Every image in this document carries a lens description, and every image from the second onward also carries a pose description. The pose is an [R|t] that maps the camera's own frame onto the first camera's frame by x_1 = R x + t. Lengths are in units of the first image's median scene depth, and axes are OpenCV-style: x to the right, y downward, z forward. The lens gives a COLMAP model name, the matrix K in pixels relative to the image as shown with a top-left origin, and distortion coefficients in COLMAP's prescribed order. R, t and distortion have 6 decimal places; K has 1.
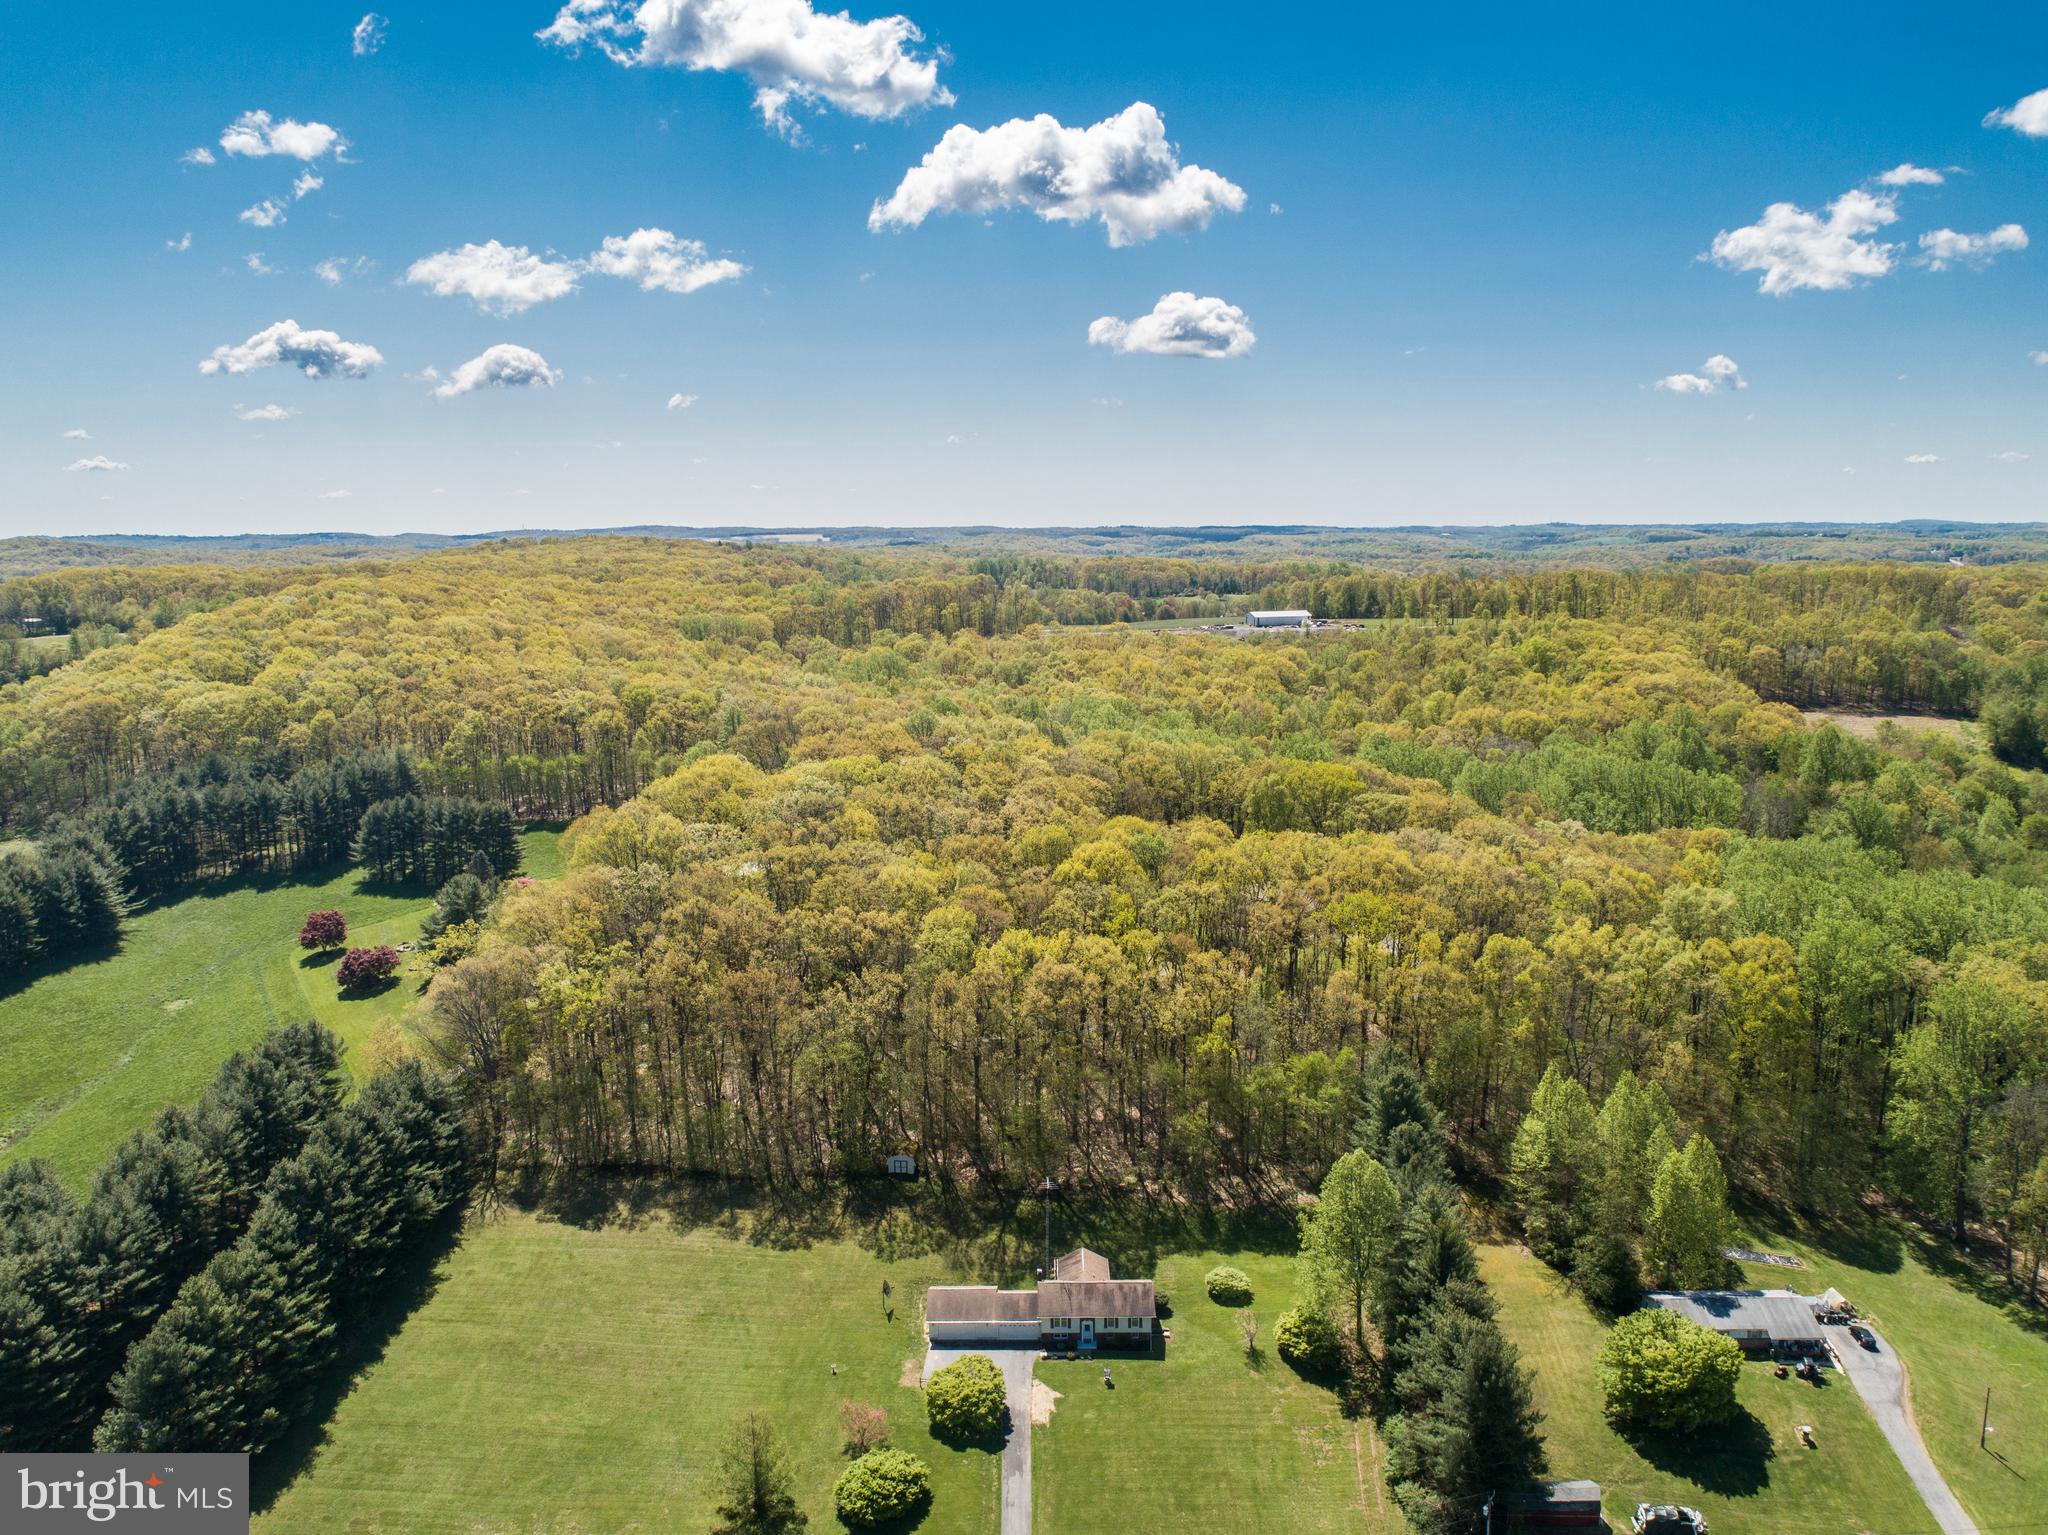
lens RADIAL K [[1569.7, 0, 1024.0], [0, 1569.7, 767.5], [0, 0, 1]] dist [-0.025146, 0.022961]
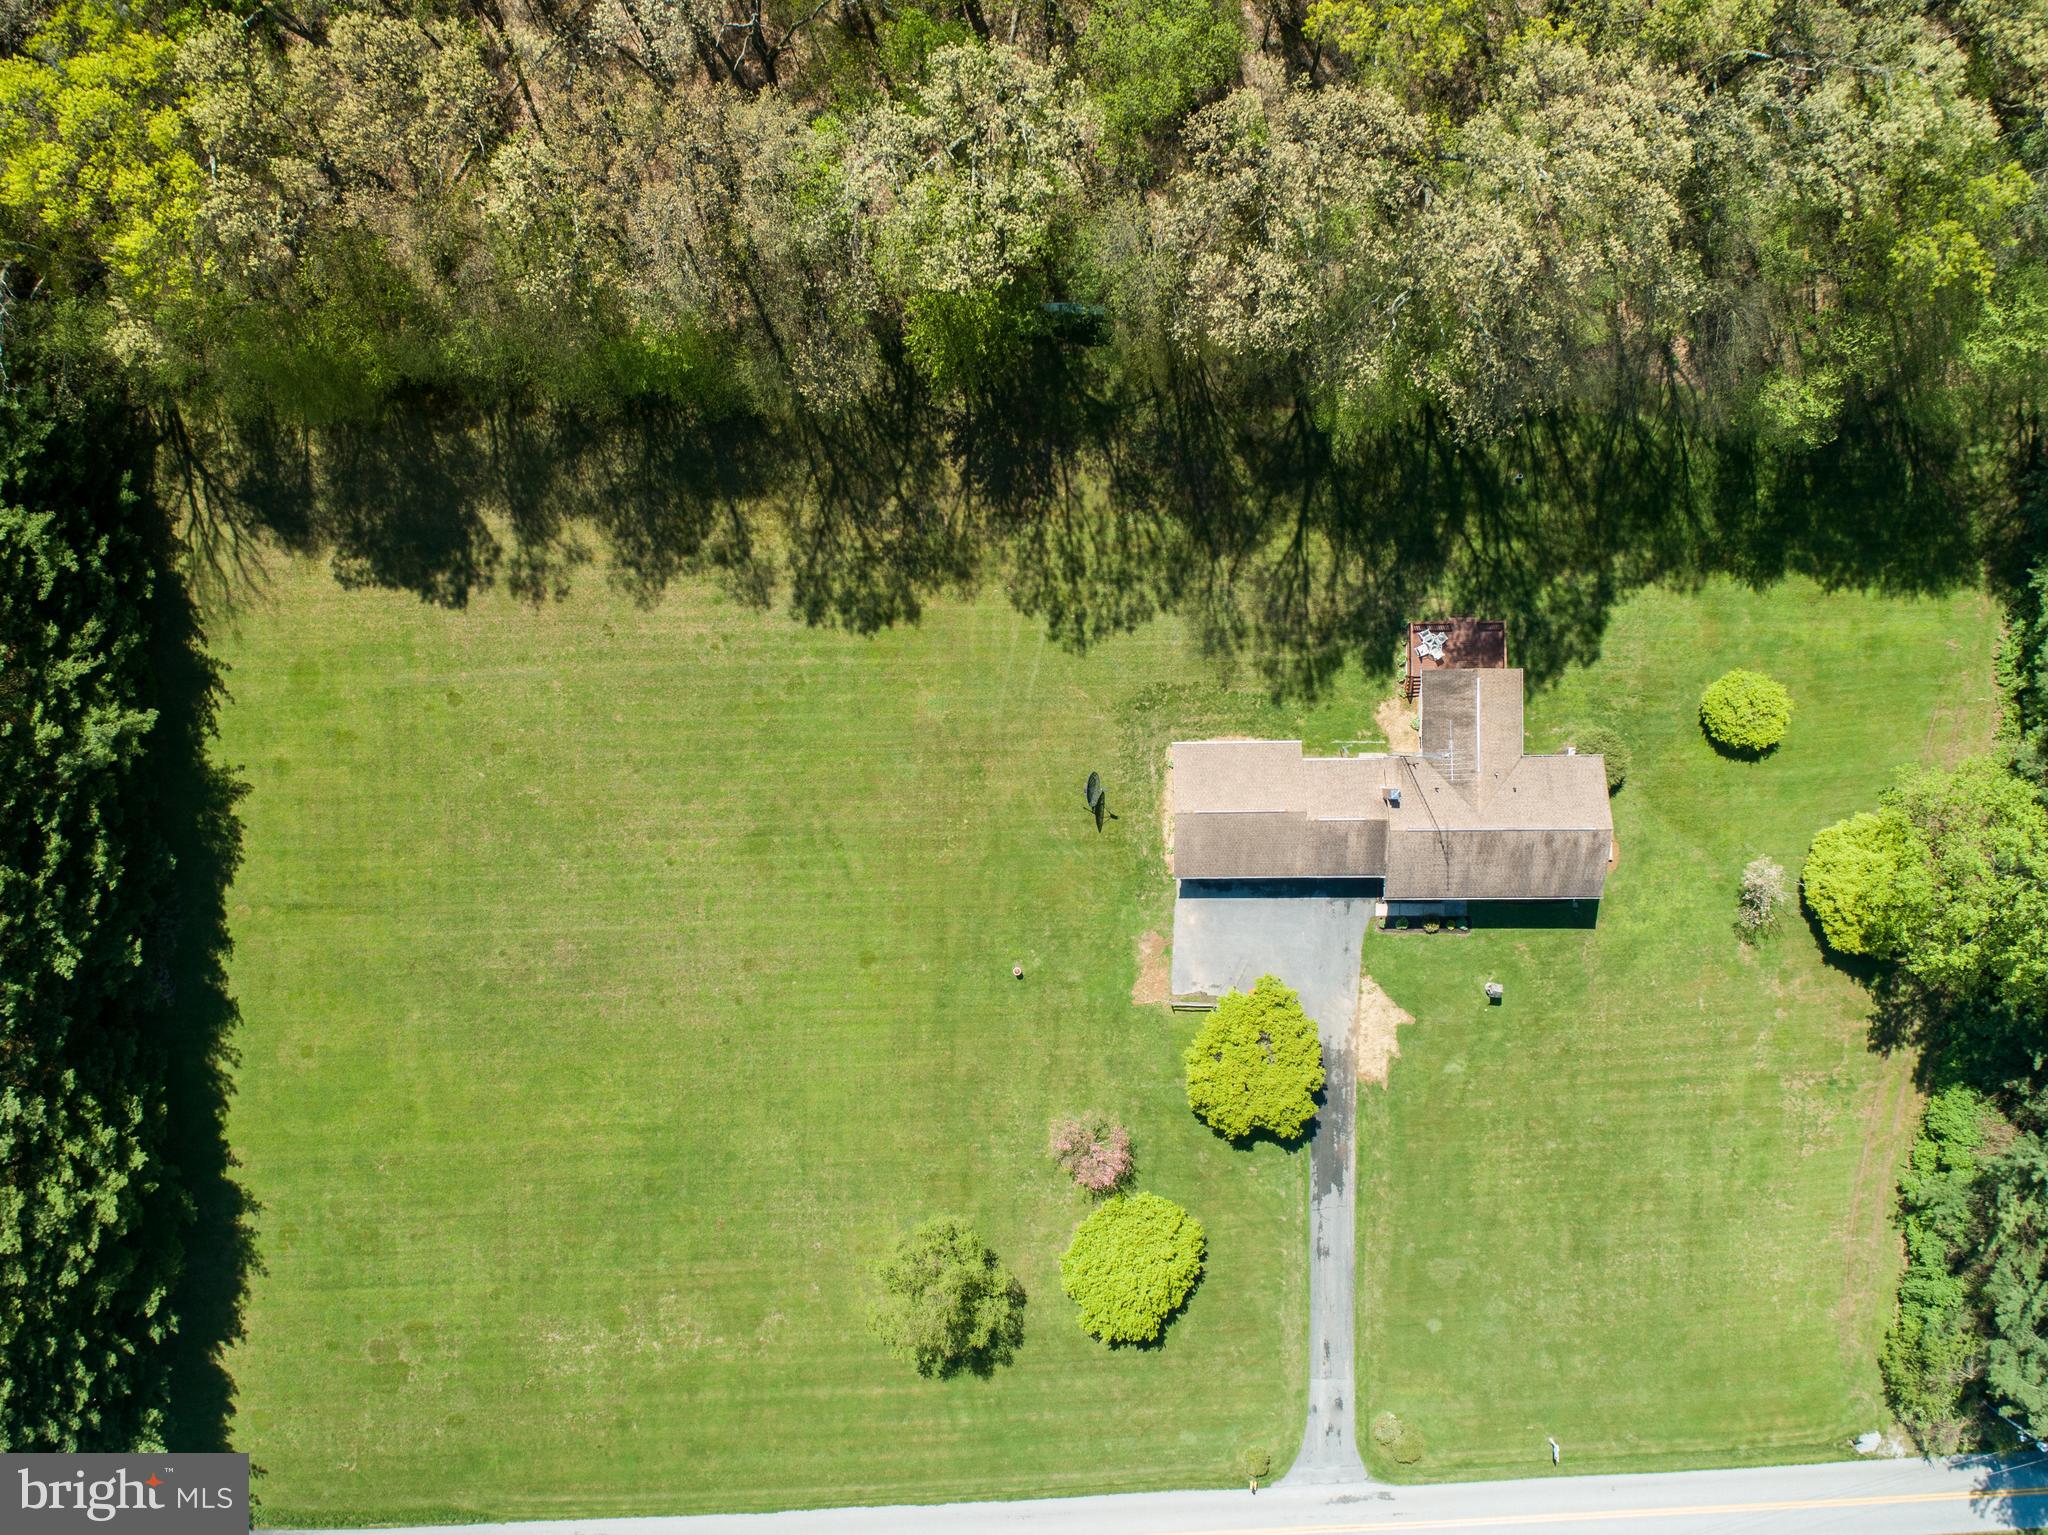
lens RADIAL K [[1549.1, 0, 1024.0], [0, 1549.1, 767.5], [0, 0, 1]] dist [-0.021818, 0.007283]
pose [[0.999577, -0.026737, -0.011478, -0.098312], [0.015074, 0.138434, 0.990257, -0.169361], [-0.024887, -0.990011, 0.138778, 0.885601]]
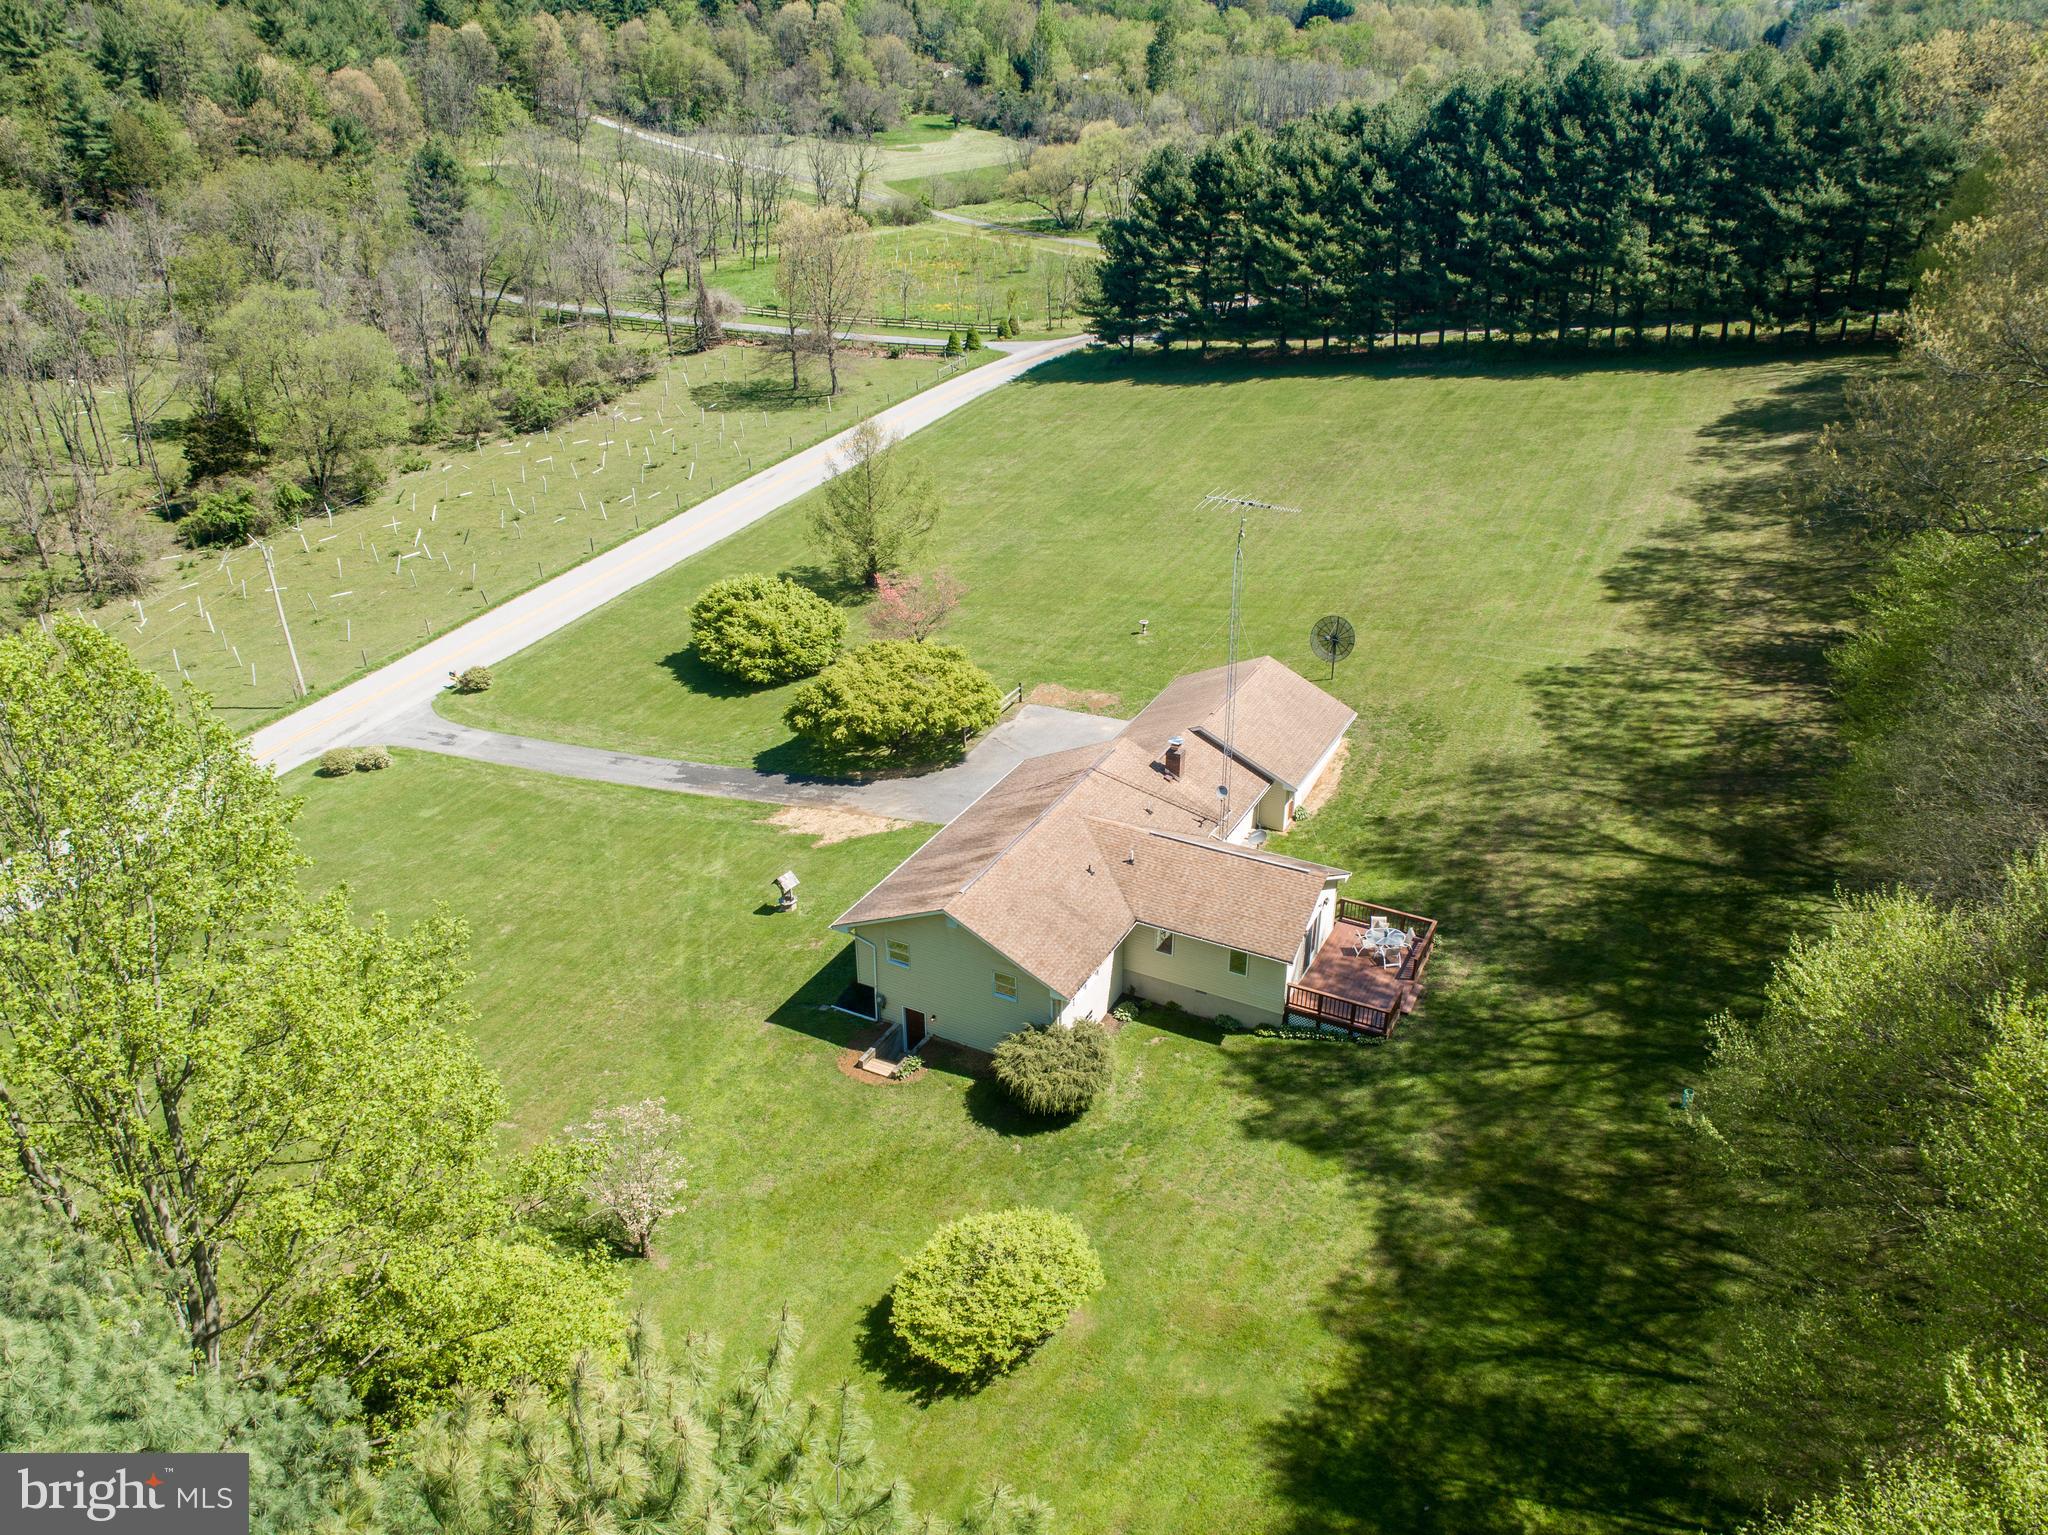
lens RADIAL K [[1549.1, 0, 1024.0], [0, 1549.1, 767.5], [0, 0, 1]] dist [-0.021818, 0.007283]
pose [[-0.451189, 0.421092, -0.786835, 0.254057], [-0.127429, 0.842246, 0.523817, 0.157101], [0.883284, 0.336607, -0.326353, 1.011666]]
